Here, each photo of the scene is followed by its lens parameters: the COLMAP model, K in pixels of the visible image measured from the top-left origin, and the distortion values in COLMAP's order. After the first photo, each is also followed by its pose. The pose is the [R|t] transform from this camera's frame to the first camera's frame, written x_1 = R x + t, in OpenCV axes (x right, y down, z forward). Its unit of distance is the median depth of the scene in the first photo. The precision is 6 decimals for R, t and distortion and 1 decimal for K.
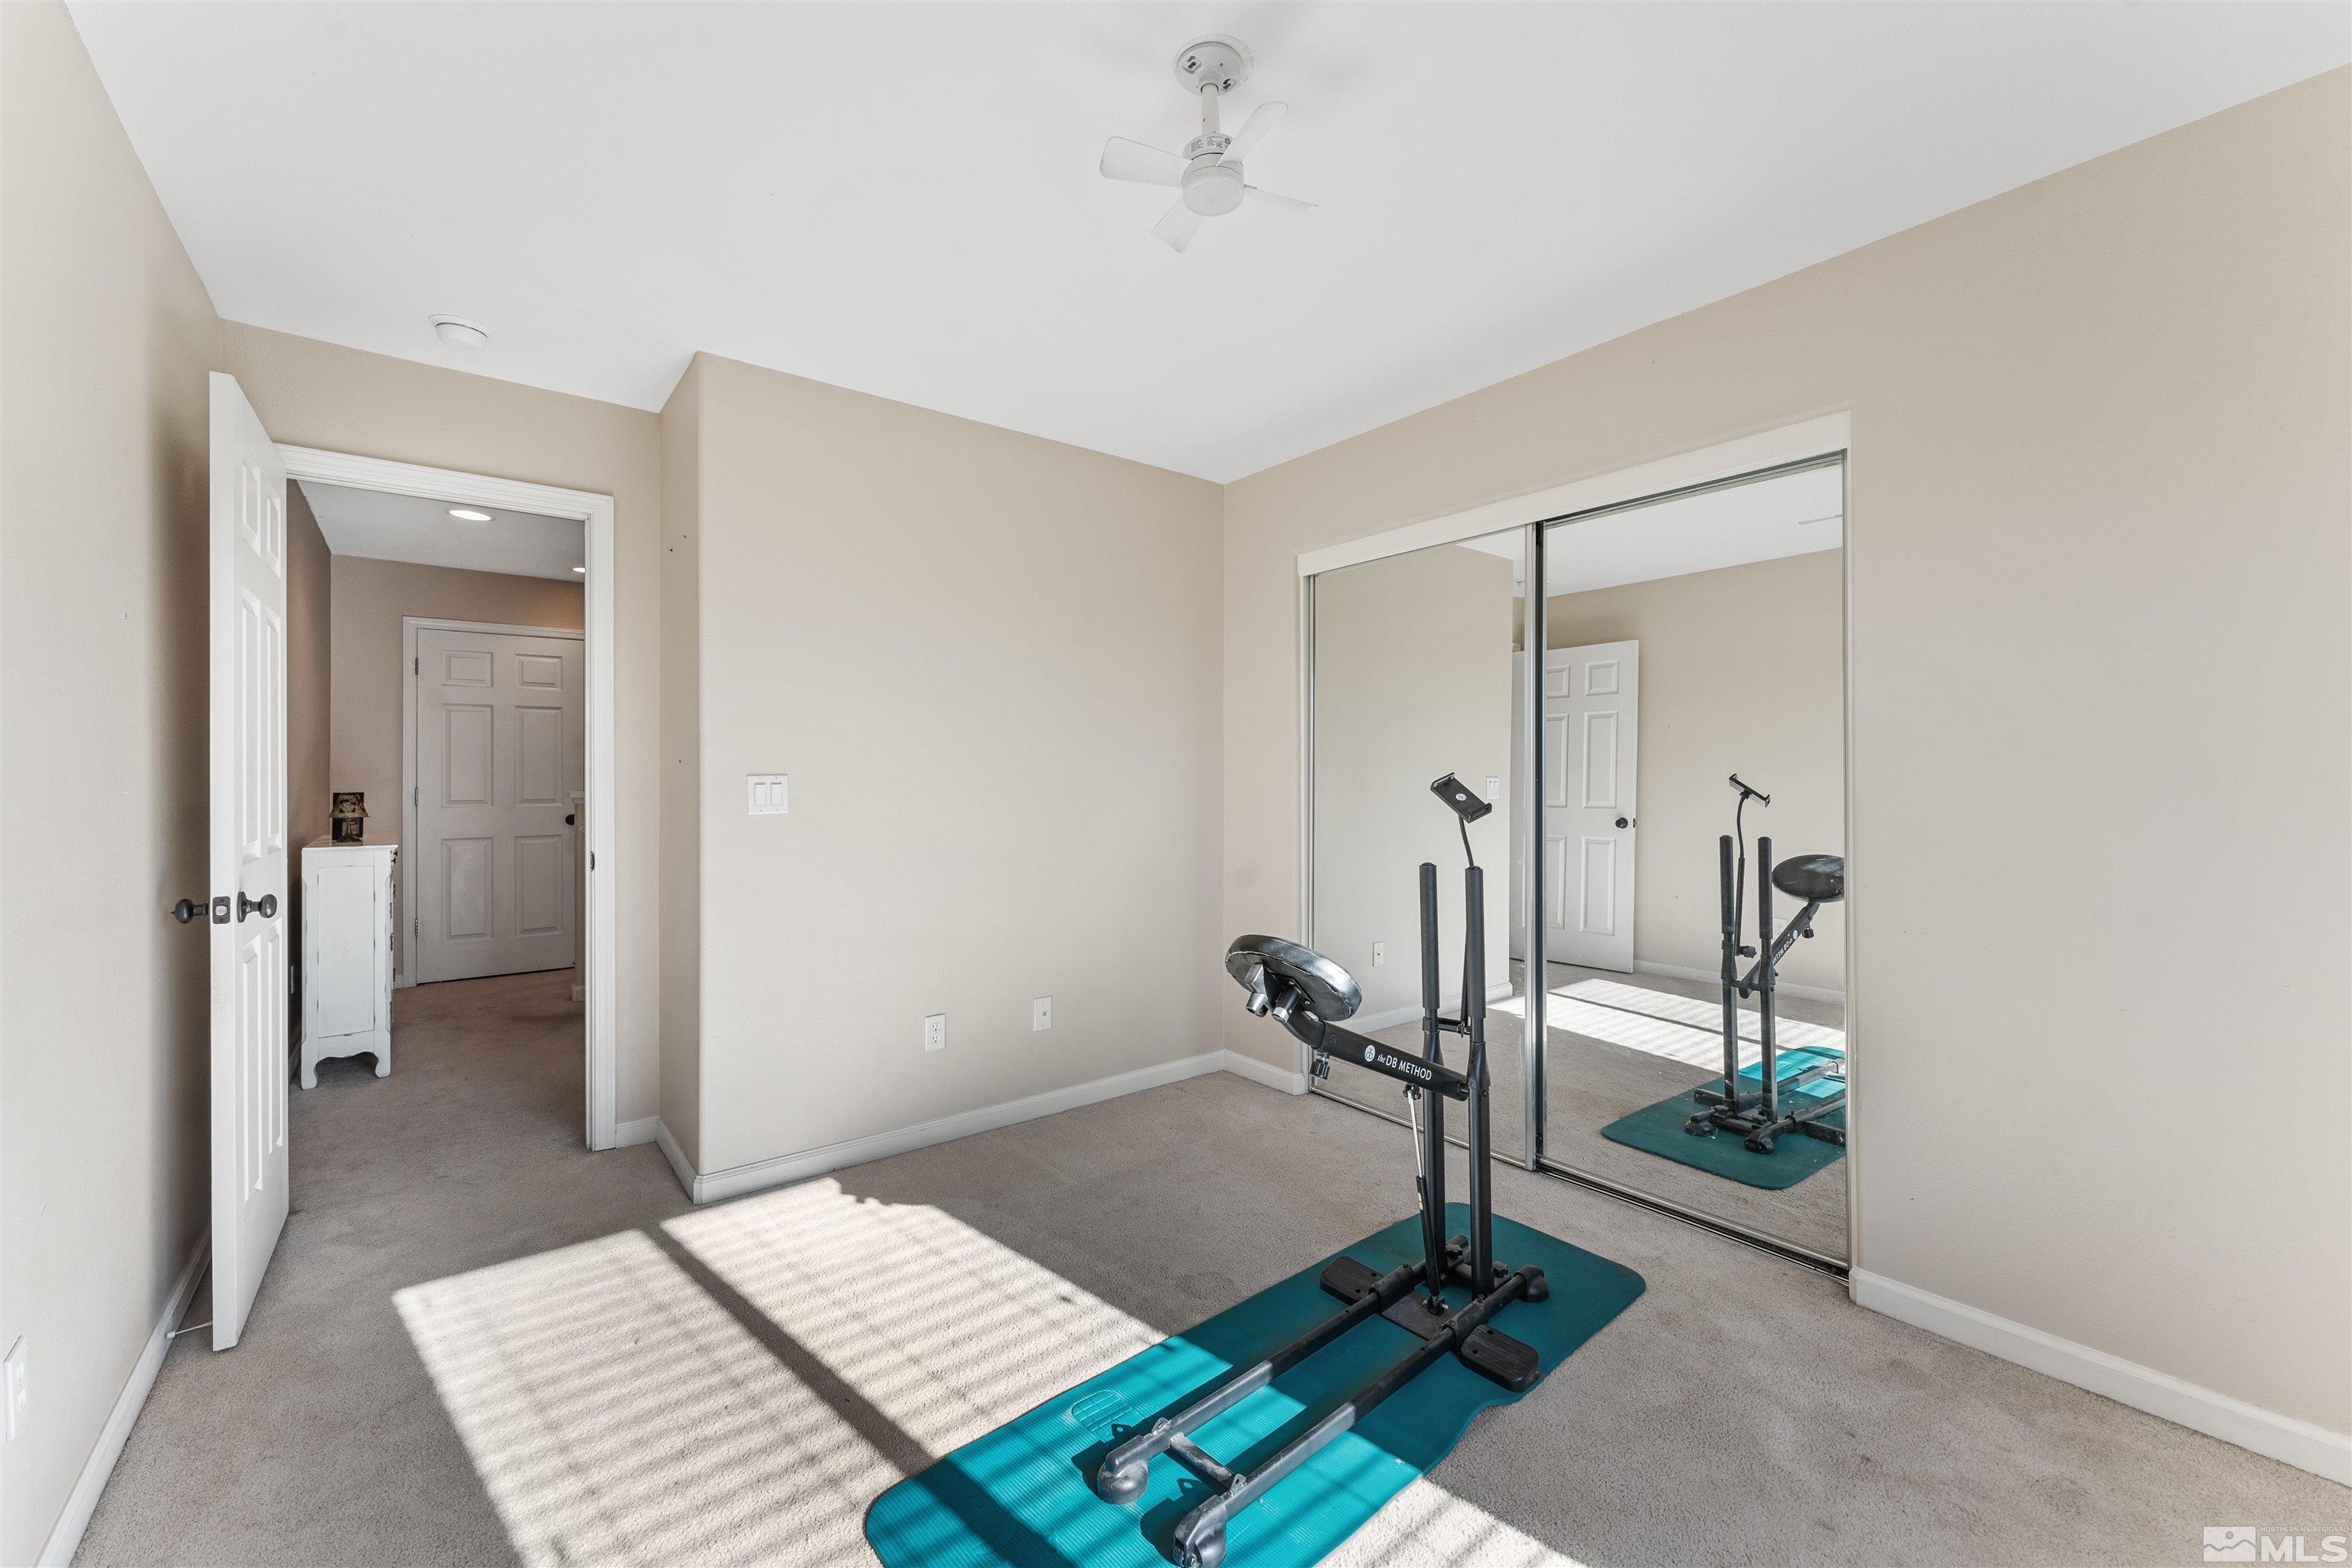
lens RADIAL K [[946.3, 0, 1180.3], [0, 946.3, 759.2], [0, 0, 1]] dist [0.000167, 0.000018]
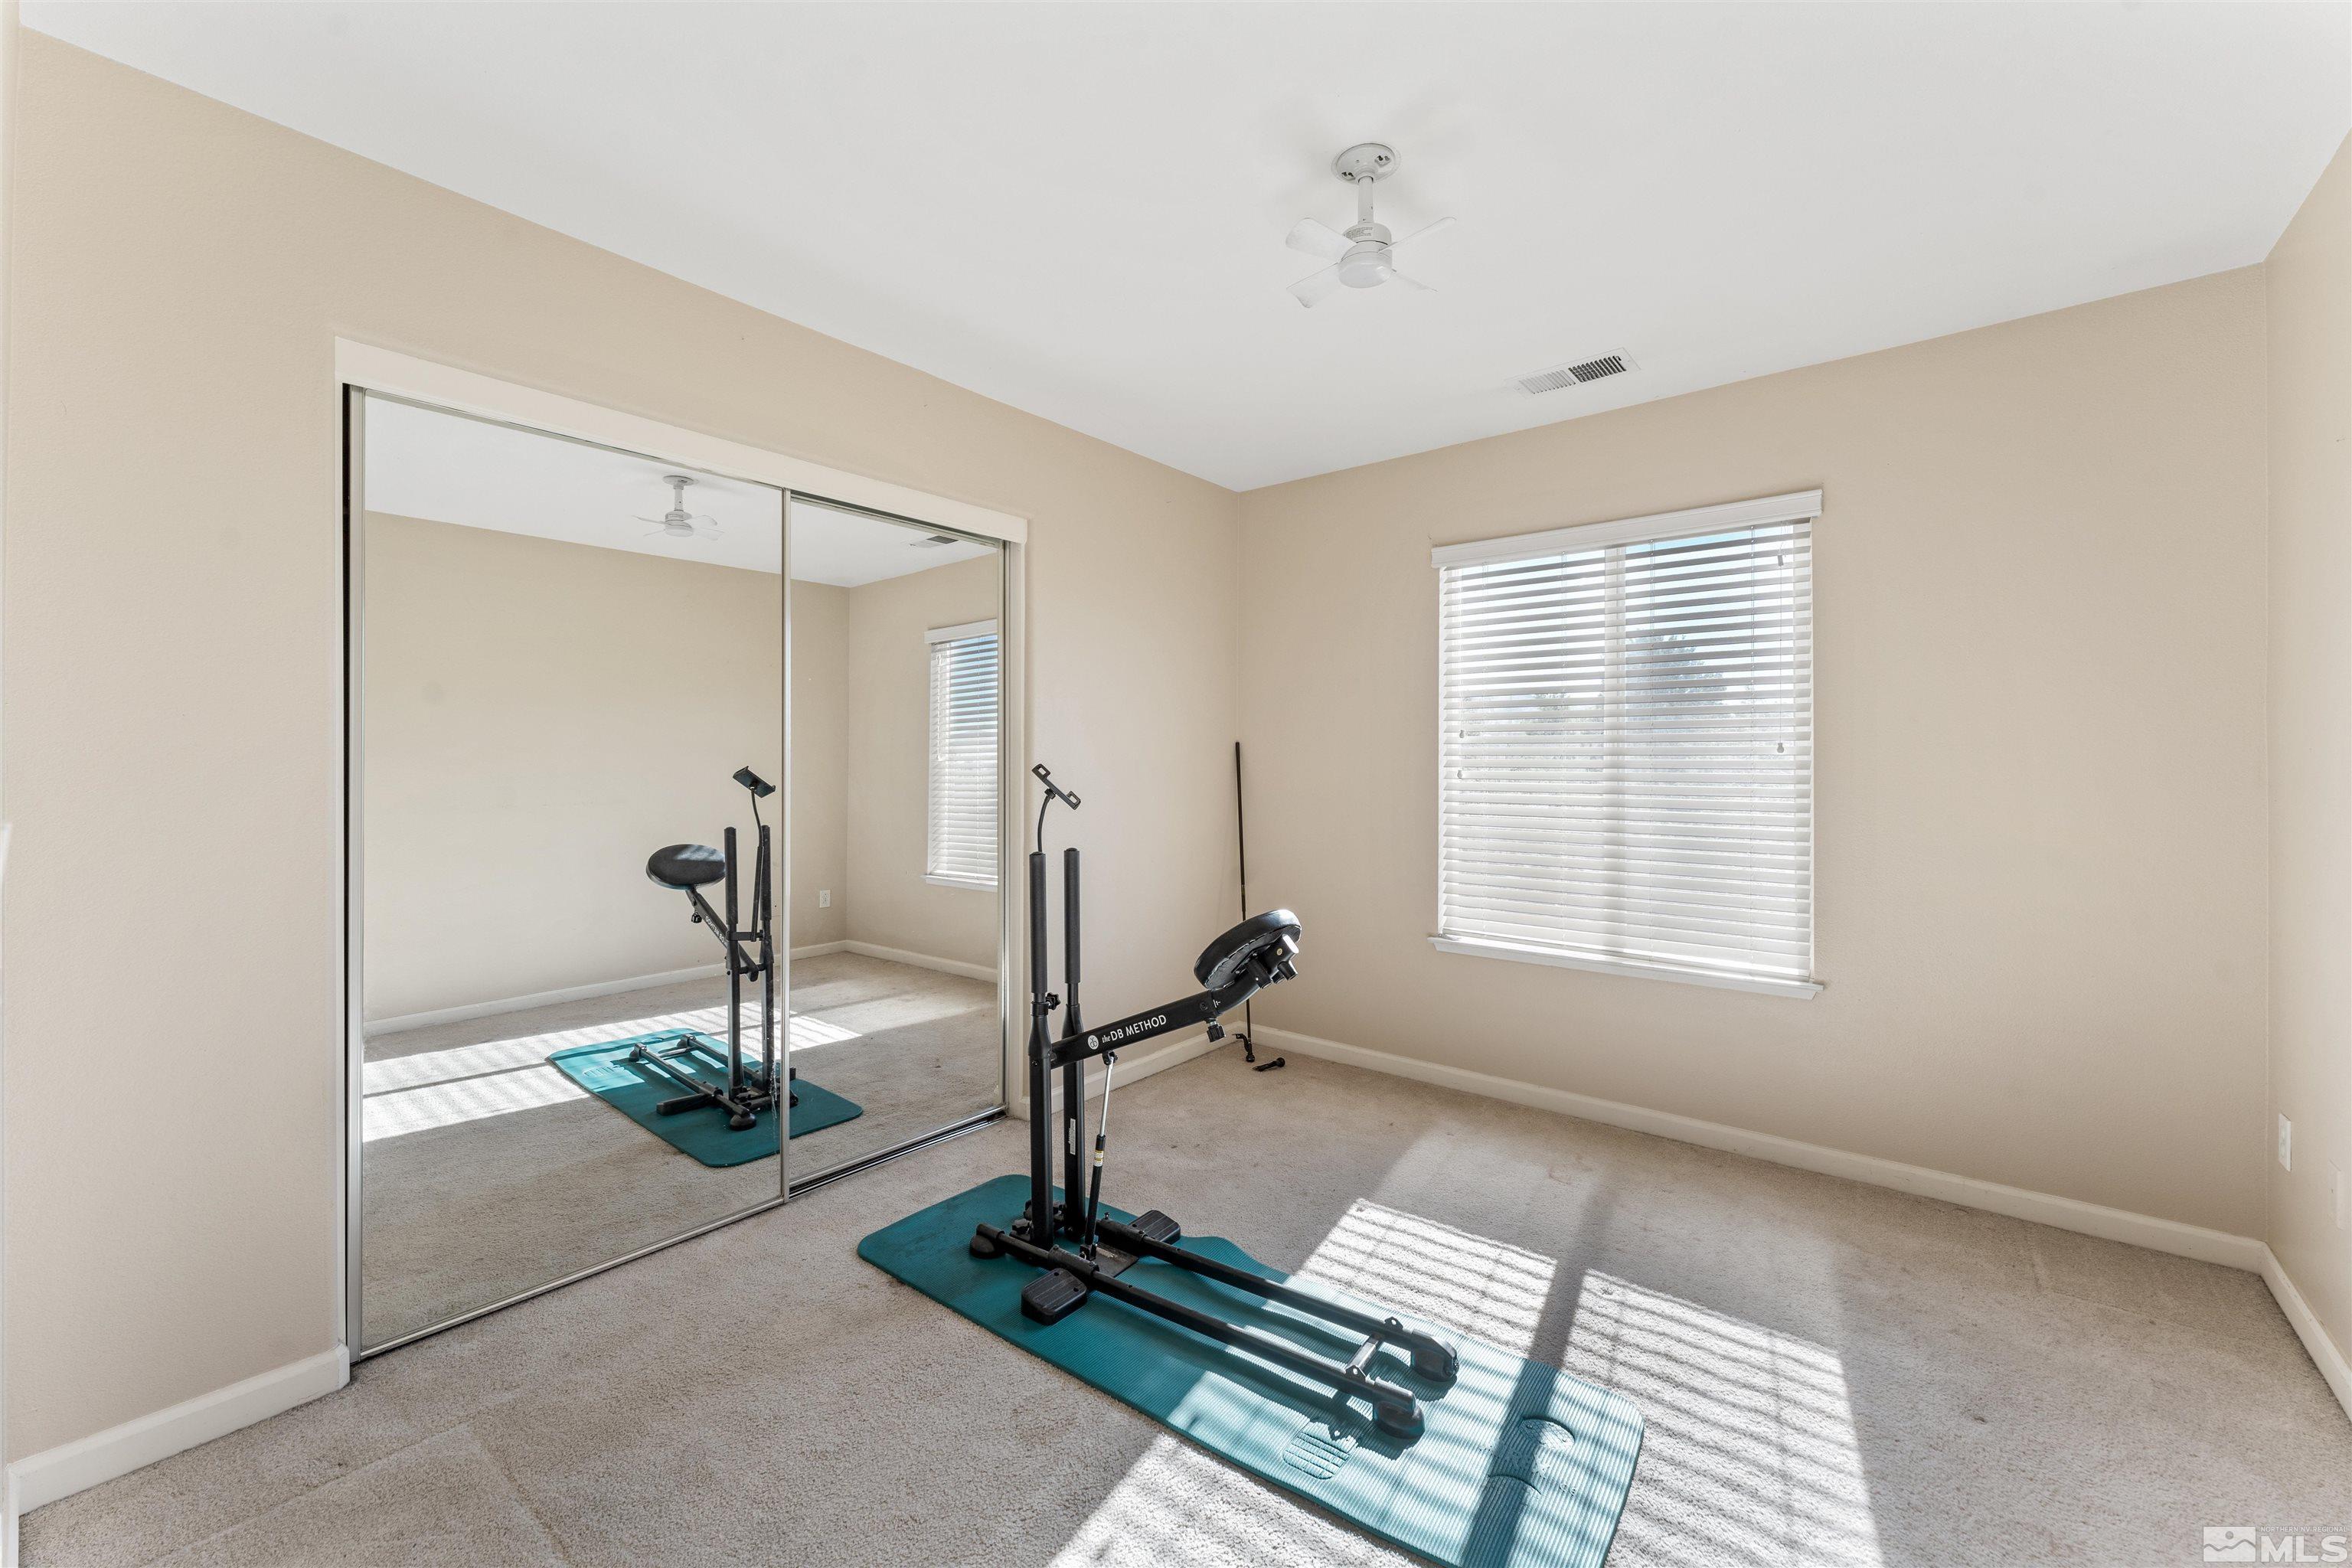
lens RADIAL K [[946.3, 0, 1180.3], [0, 946.3, 759.2], [0, 0, 1]] dist [0.000167, 0.000018]
pose [[-0.222235, 0.014872, 0.974880, -0.697416], [0.001441, 0.999888, -0.014925, 0.031529], [-0.974992, -0.001912, -0.222231, 0.983589]]
